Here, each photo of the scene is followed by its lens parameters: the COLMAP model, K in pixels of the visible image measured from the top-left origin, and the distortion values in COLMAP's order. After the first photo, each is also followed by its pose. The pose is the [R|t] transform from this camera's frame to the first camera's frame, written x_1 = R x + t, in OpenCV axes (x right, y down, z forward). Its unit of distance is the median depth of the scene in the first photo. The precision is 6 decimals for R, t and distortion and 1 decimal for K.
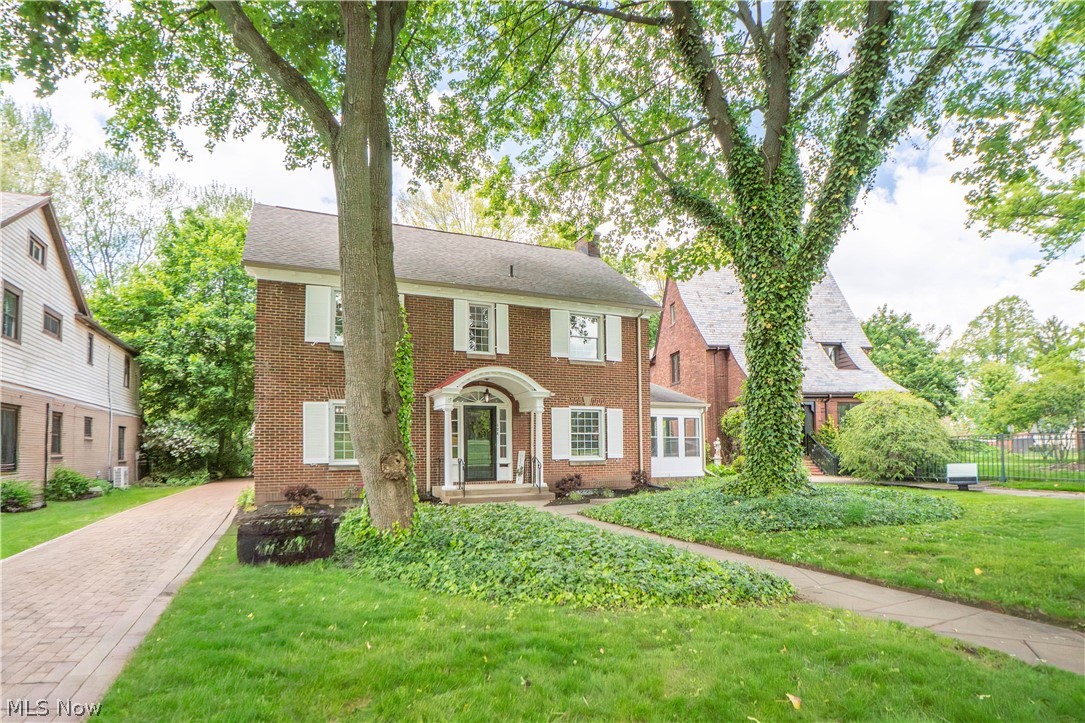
lens RADIAL K [[554.7, 0, 539.2], [0, 554.7, 372.2], [0, 0, 1]] dist [-0.019586, 0.000258]
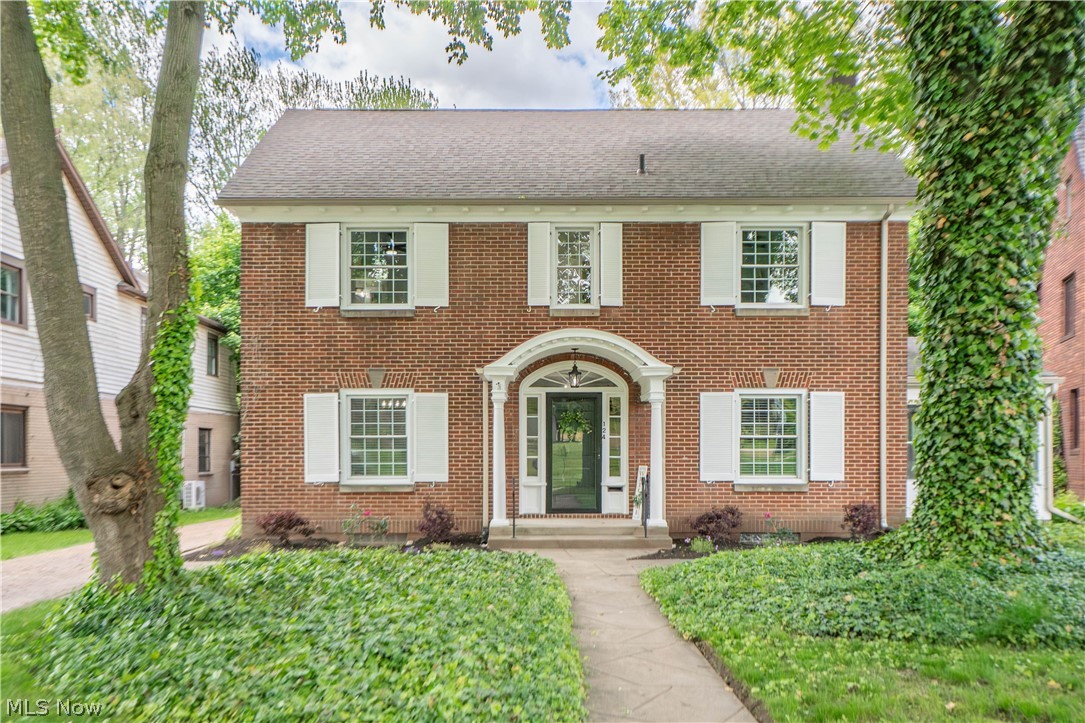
lens RADIAL K [[884.9, 0, 495.1], [0, 884.9, 385.5], [0, 0, 1]] dist [0.031390, 0.018246]
pose [[0.916010, -0.025712, -0.400330, 0.211361], [0.048717, 0.997688, 0.047393, 0.001688], [0.398186, -0.062915, 0.915145, 0.062146]]
